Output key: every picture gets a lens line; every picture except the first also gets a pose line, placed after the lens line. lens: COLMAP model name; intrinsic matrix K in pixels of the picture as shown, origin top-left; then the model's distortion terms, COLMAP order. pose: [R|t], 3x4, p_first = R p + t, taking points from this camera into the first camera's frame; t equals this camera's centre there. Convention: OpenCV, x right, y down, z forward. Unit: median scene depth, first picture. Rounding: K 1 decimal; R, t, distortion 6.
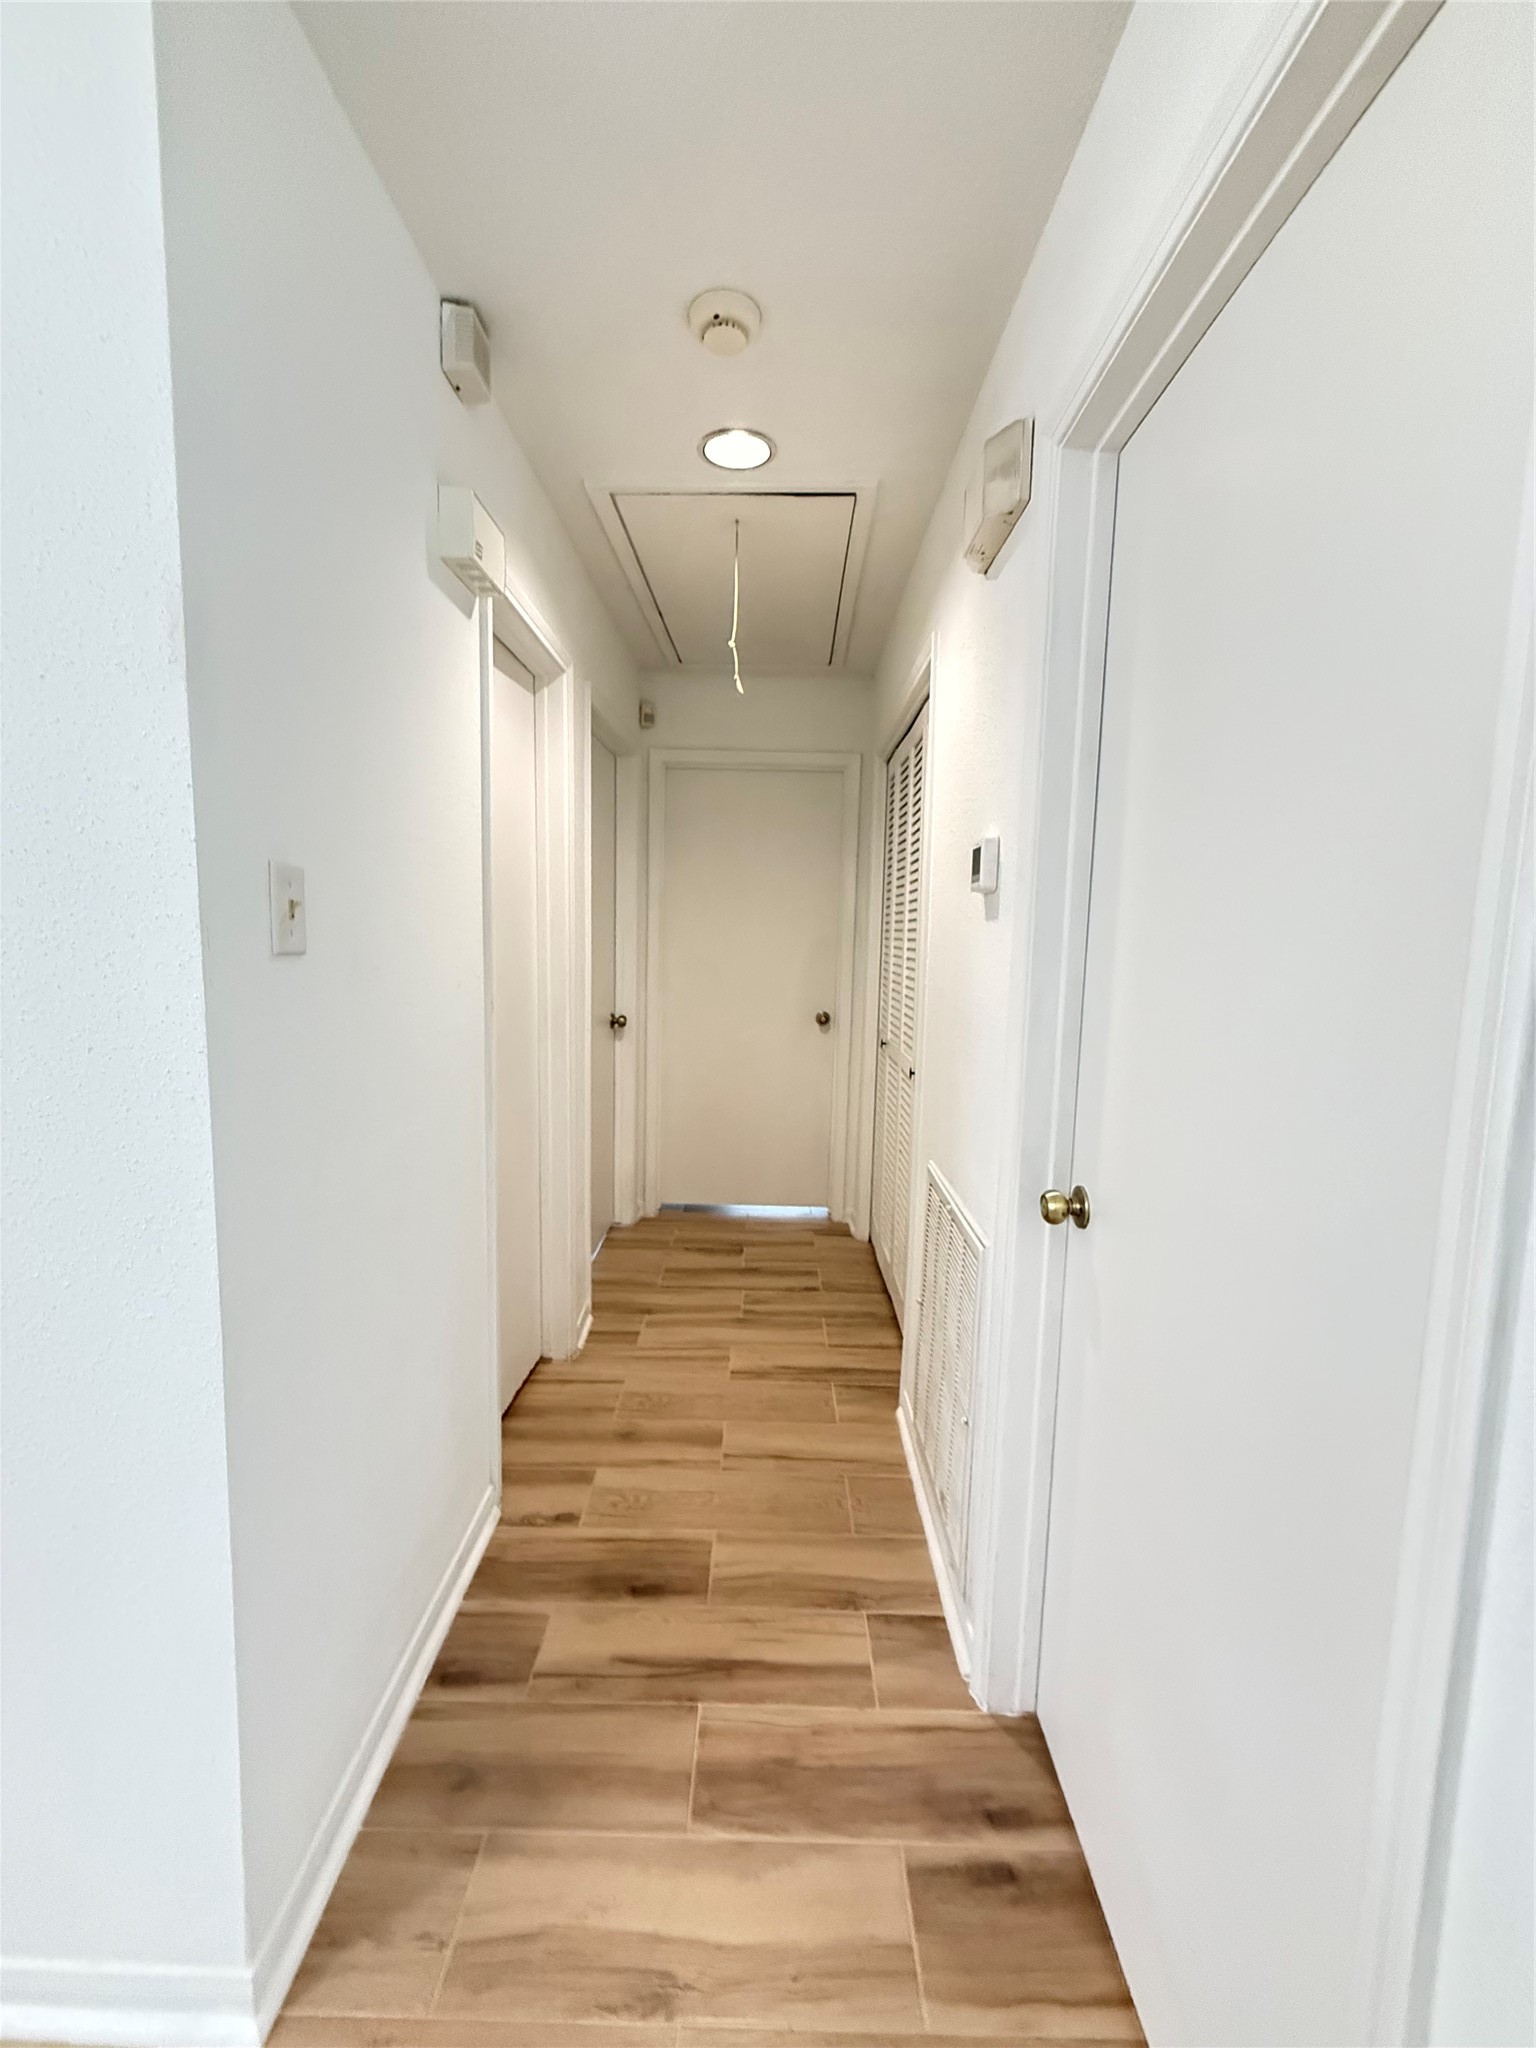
lens RADIAL K [[819.7, 0, 767.0], [0, 819.7, 1019.6], [0, 0, 1]] dist [-0.001798, 0.000288]
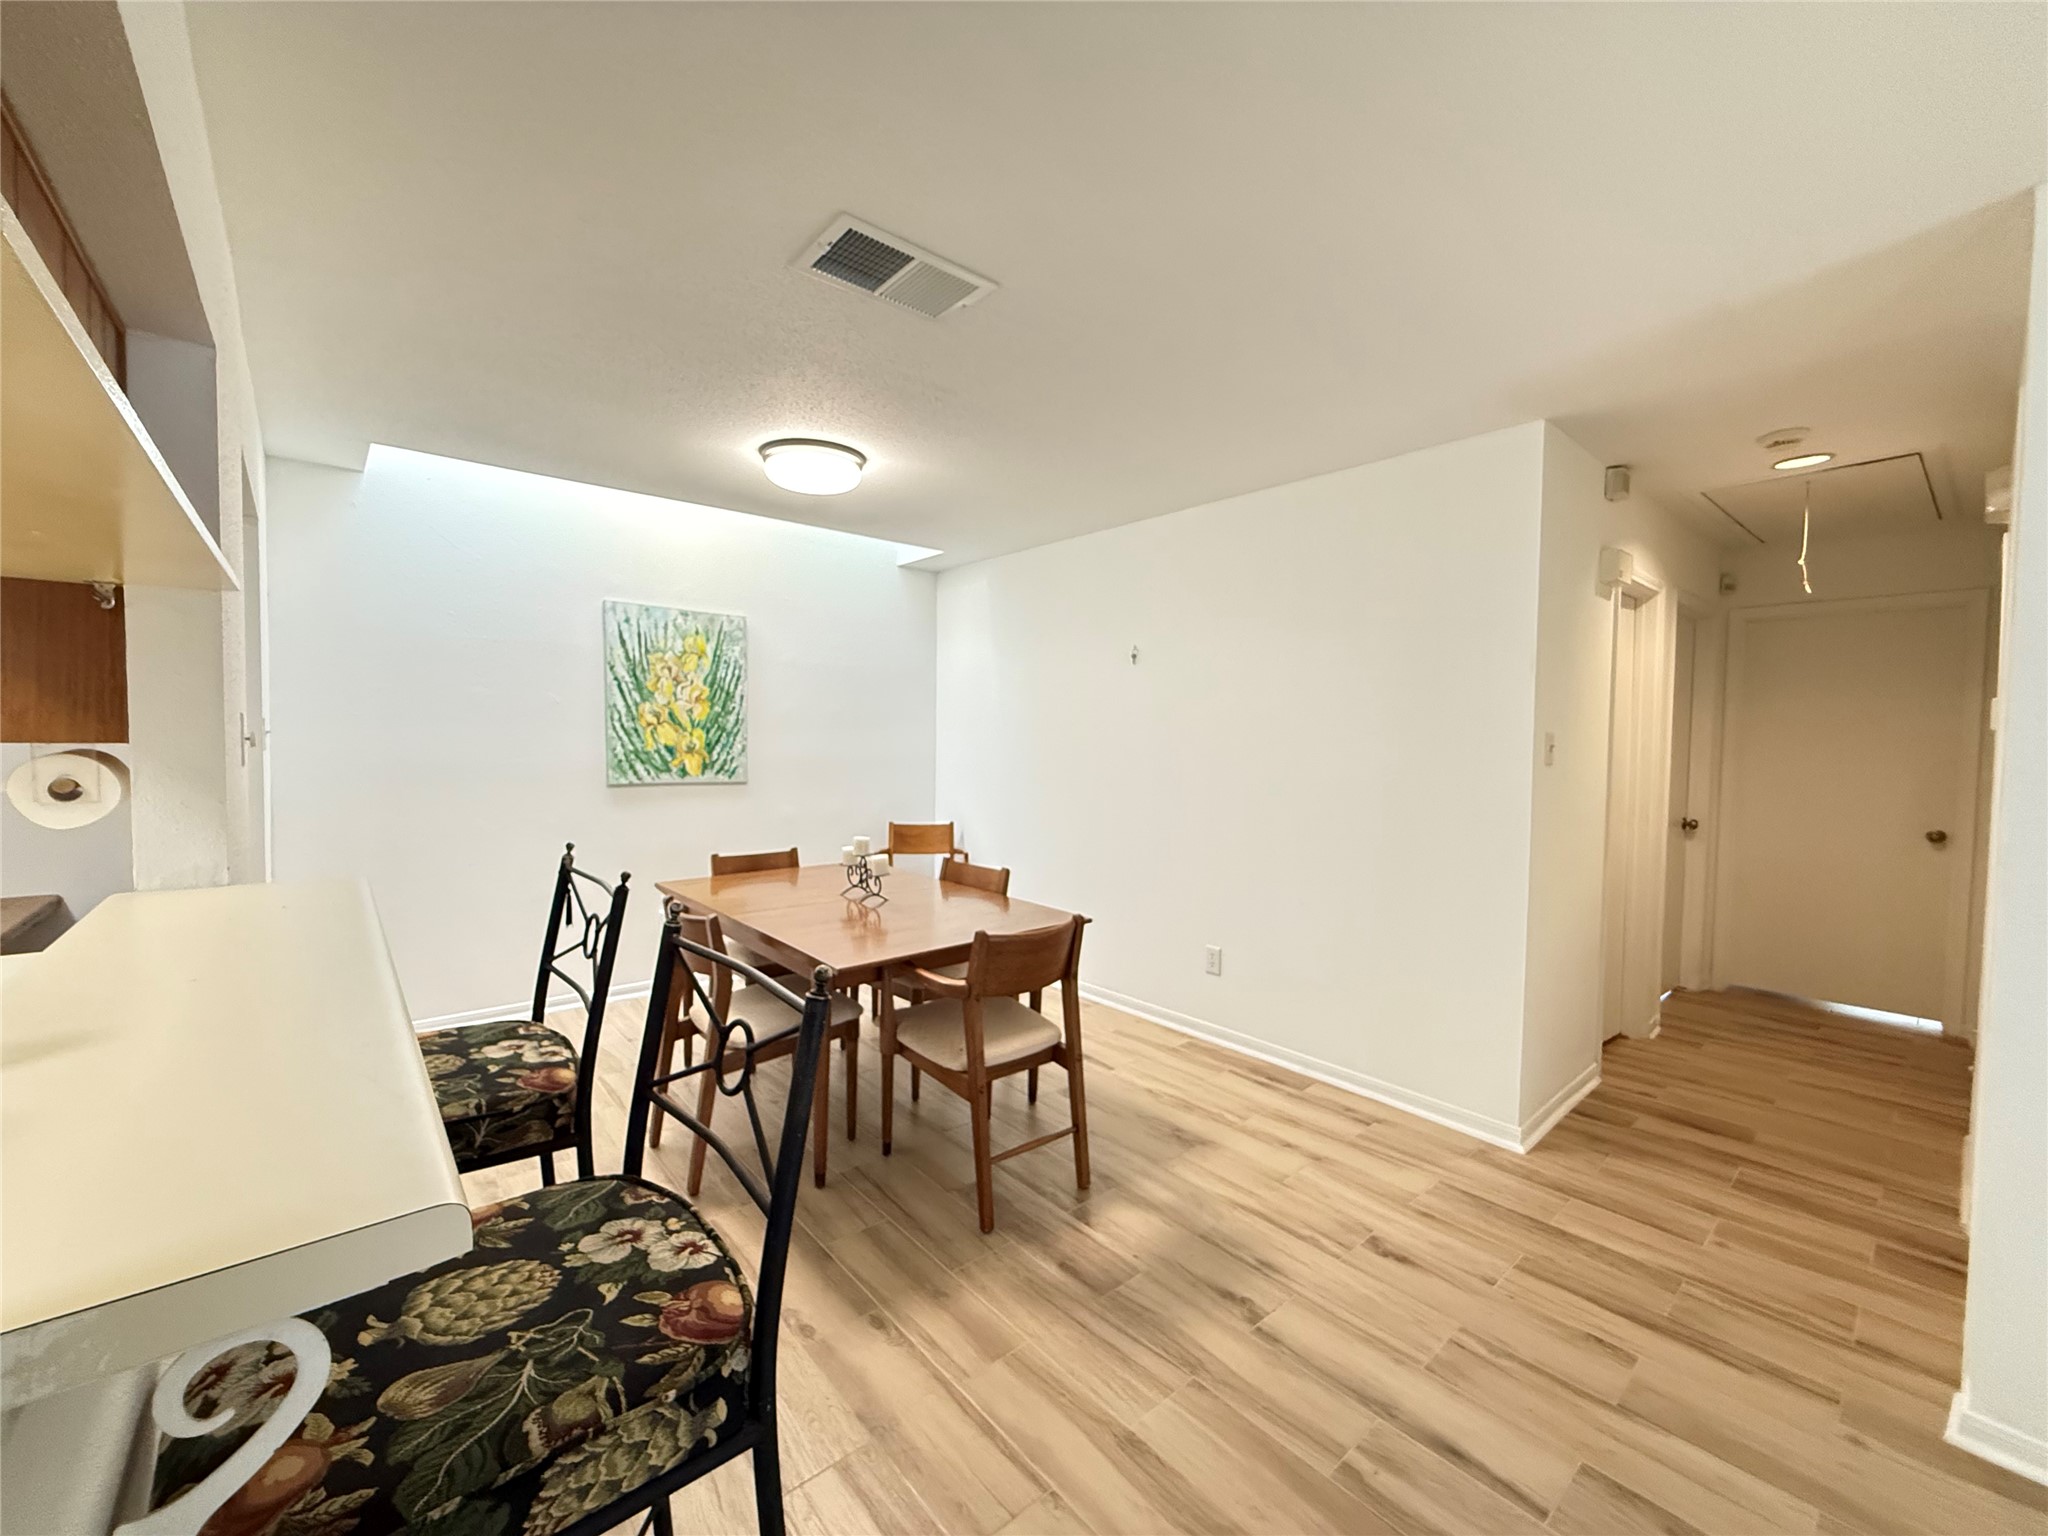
lens RADIAL K [[819.7, 0, 1024.4], [0, 819.7, 763.0], [0, 0, 1]] dist [-0.001798, 0.000288]
pose [[0.657363, 0.013615, -0.753451, 0.147900], [-0.080746, 0.995353, -0.052461, 0.089539], [0.749236, 0.095324, 0.655407, -0.952327]]
